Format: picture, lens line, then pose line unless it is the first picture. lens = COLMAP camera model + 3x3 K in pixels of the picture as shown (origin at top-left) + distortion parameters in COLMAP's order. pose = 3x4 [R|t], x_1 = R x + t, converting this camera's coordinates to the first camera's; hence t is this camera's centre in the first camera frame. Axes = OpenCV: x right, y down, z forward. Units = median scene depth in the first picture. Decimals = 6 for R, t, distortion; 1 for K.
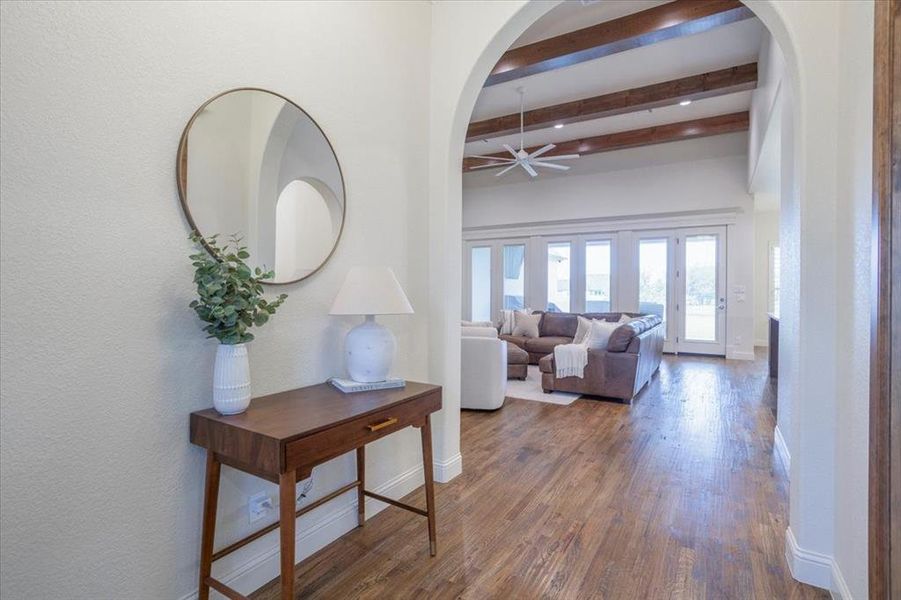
lens RADIAL K [[443.4, 0, 451.3], [0, 443.4, 286.8], [0, 0, 1]] dist [-0.032868, -0.000270]
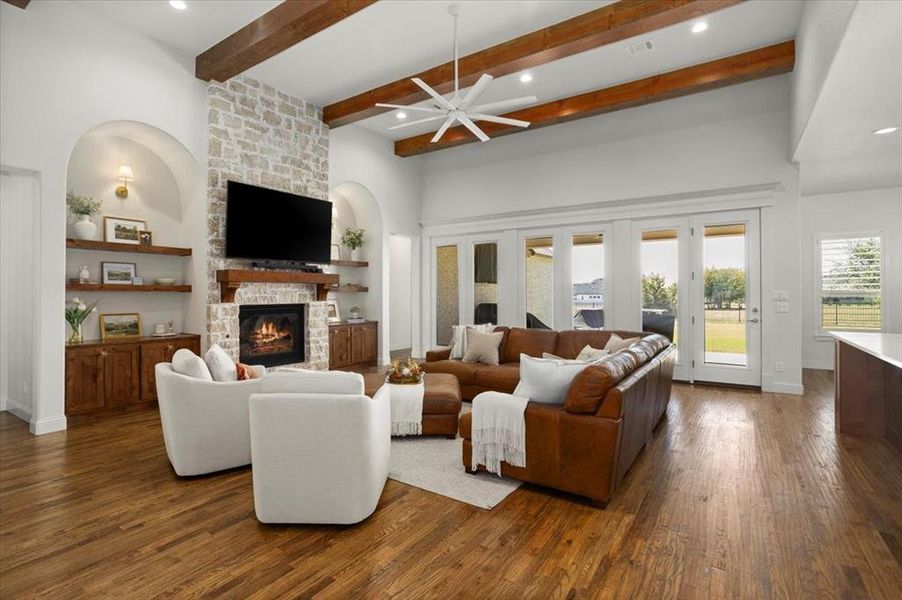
lens RADIAL K [[436.5, 0, 448.7], [0, 436.5, 288.0], [0, 0, 1]] dist [-0.039161, 0.015414]
pose [[0.999022, -0.008984, -0.043296, 0.147817], [0.008611, 0.999924, -0.008794, -0.005772], [0.043372, 0.008413, 0.999024, 0.278161]]
